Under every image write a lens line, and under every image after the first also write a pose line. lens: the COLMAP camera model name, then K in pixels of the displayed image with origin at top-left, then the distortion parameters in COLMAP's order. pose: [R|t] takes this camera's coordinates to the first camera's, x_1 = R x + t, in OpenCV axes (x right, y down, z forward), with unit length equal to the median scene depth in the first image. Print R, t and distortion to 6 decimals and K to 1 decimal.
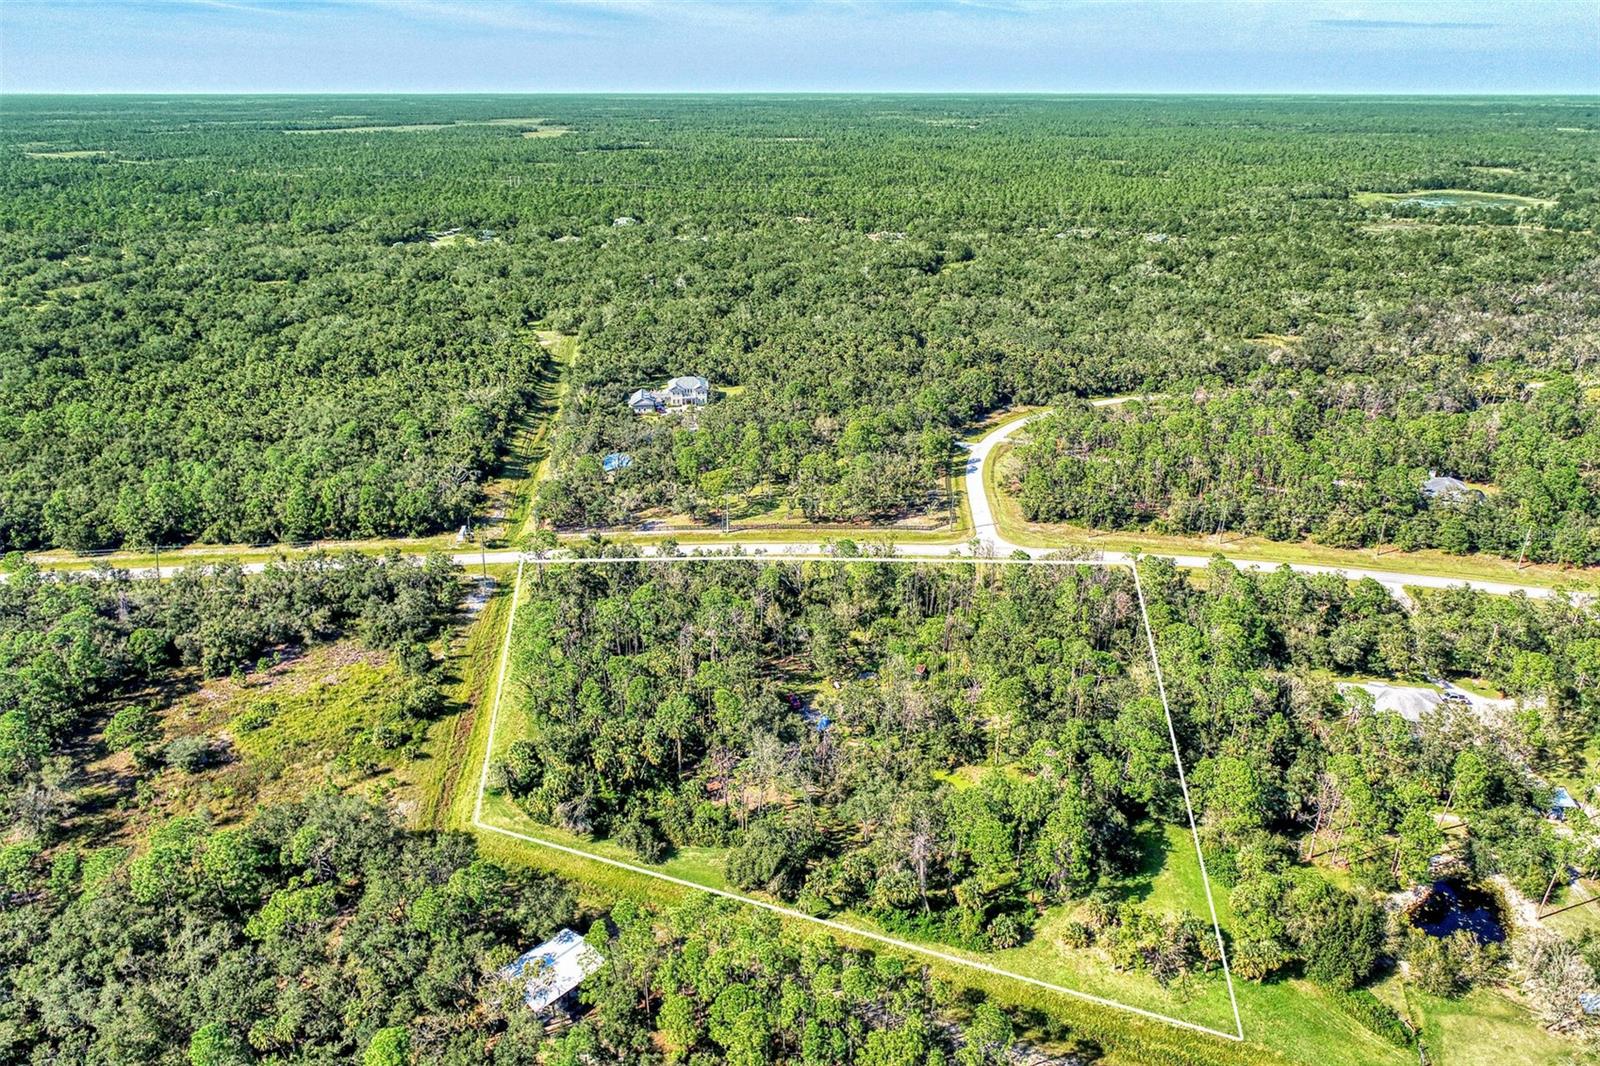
lens RADIAL K [[1073.8, 0, 800.0], [0, 1073.8, 533.0], [0, 0, 1]] dist [-0.003387, 0.000486]
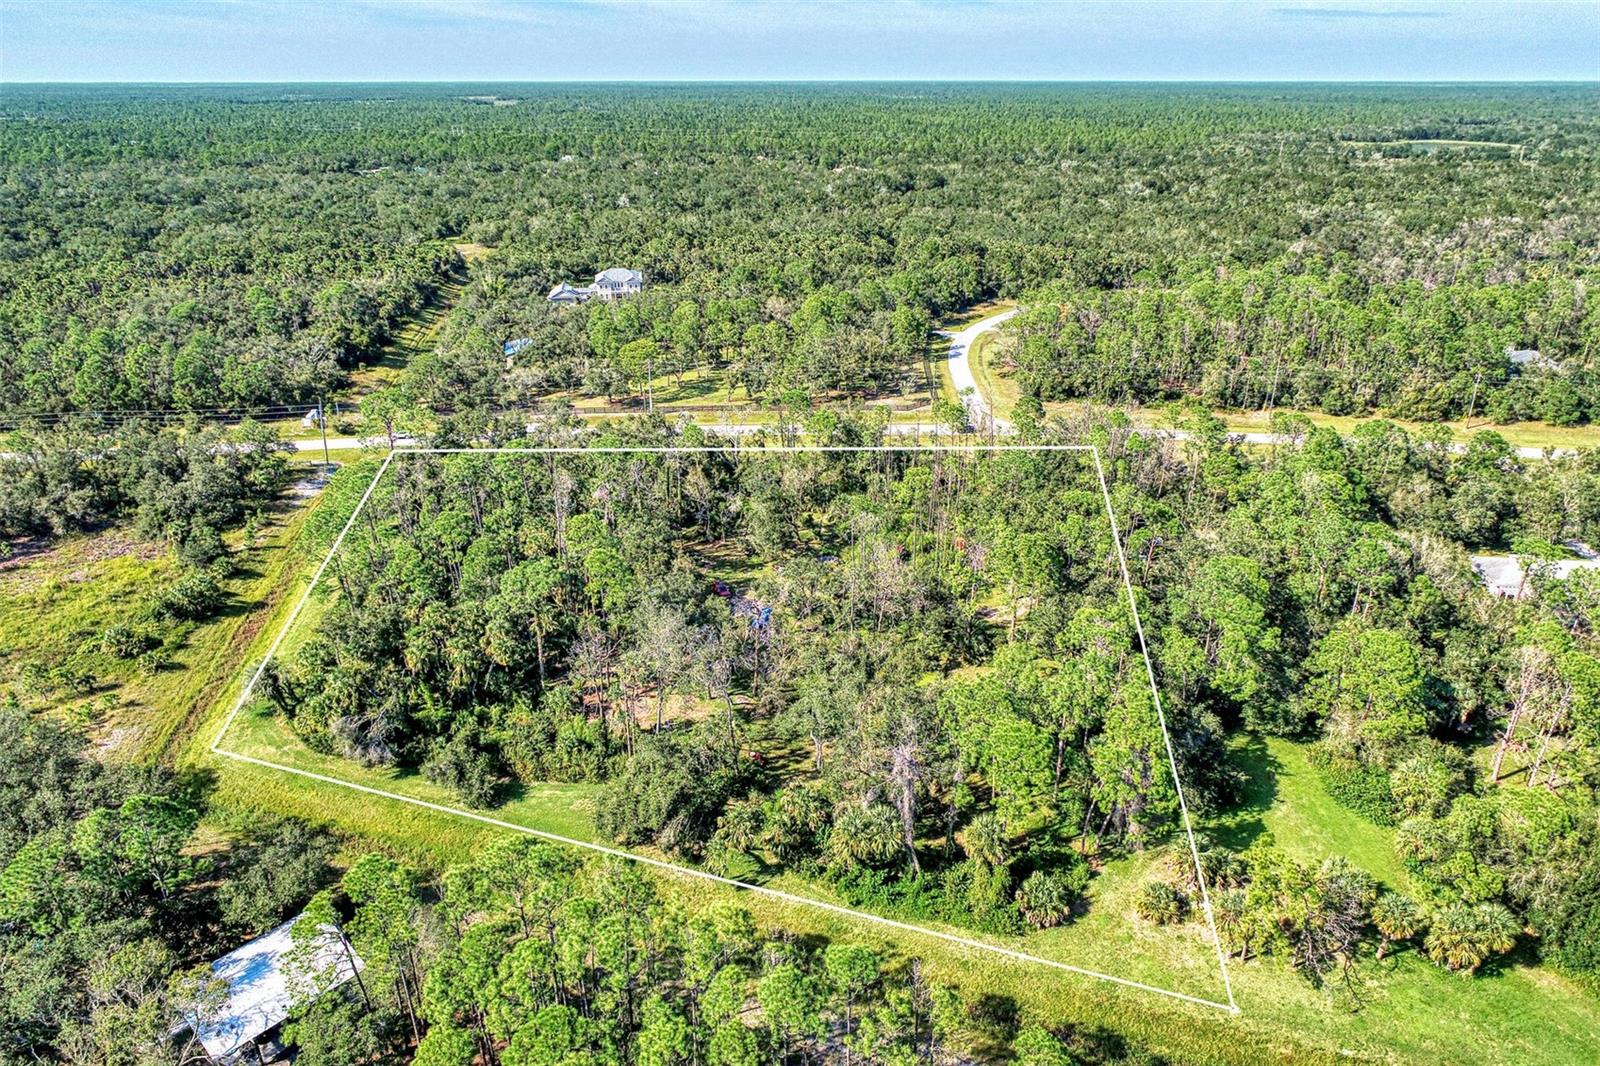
lens RADIAL K [[1073.8, 0, 800.0], [0, 1073.8, 533.0], [0, 0, 1]] dist [-0.003387, 0.000486]
pose [[0.999577, -0.012626, 0.026199, 0.029678], [0.012377, 0.999877, 0.009641, 0.117358], [-0.026318, -0.009313, 0.999610, 0.299681]]
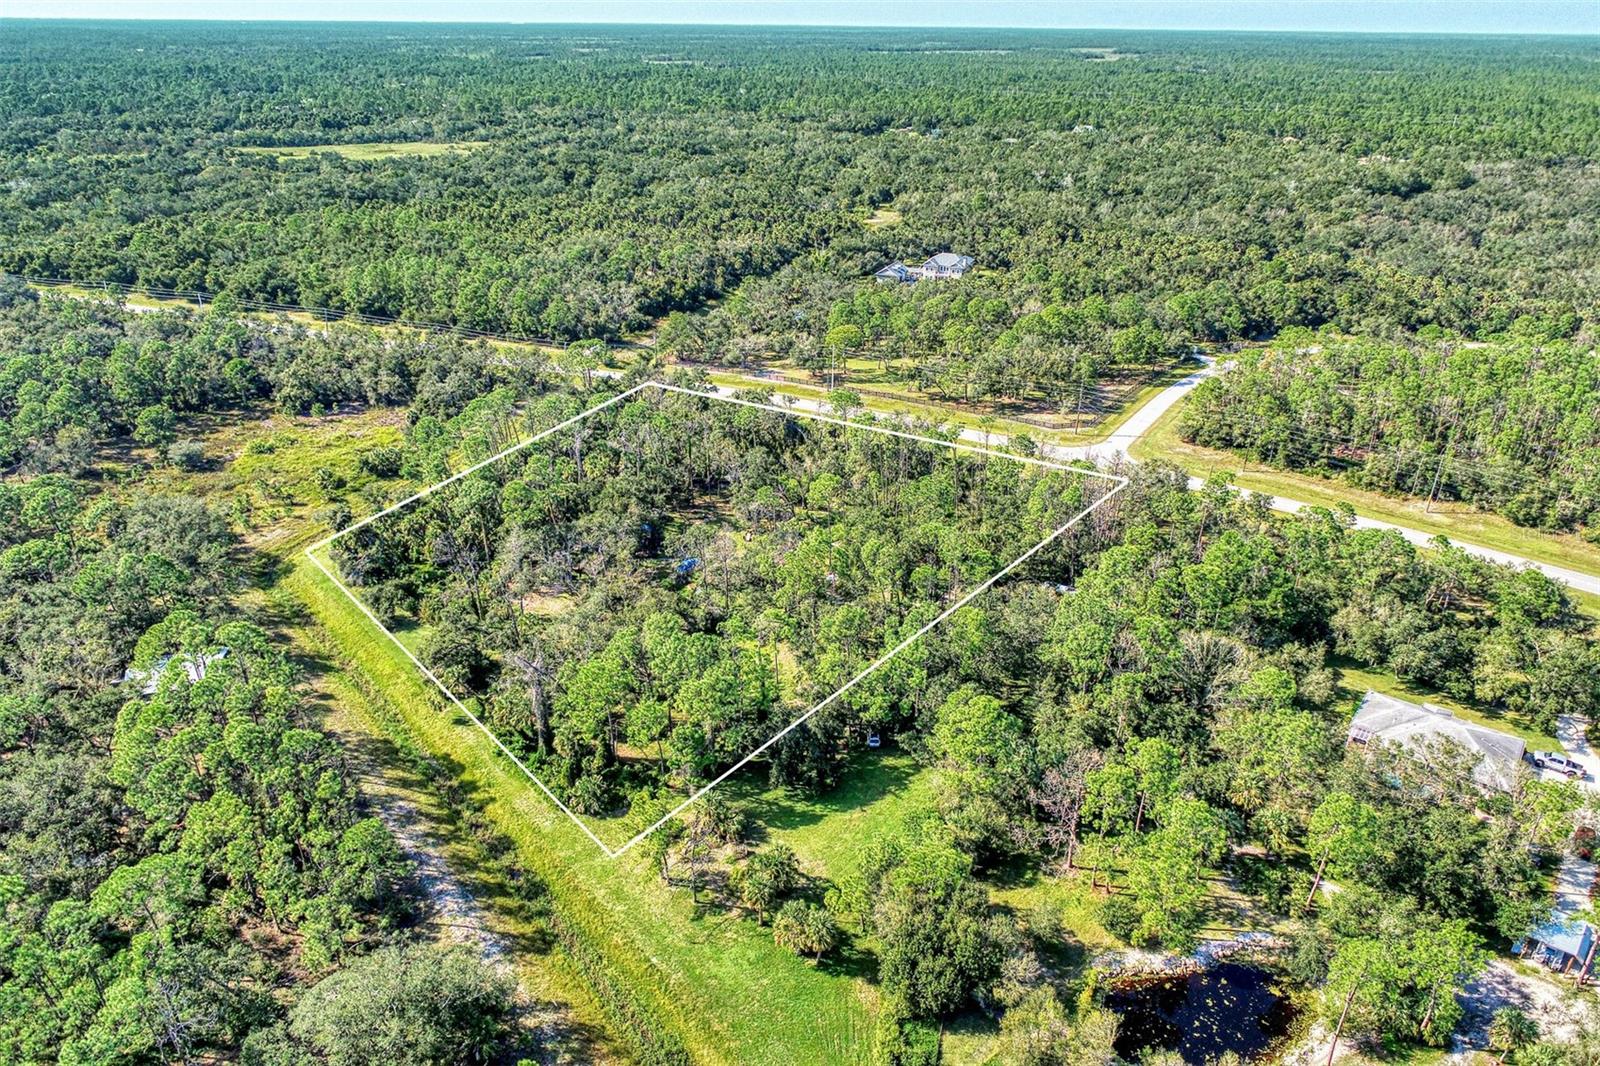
lens RADIAL K [[1073.8, 0, 800.0], [0, 1073.8, 533.0], [0, 0, 1]] dist [-0.003387, 0.000486]
pose [[0.875073, 0.214165, -0.434028, 0.483042], [-0.192681, 0.976796, 0.093508, 0.052628], [0.443983, 0.001803, 0.896033, 0.256797]]
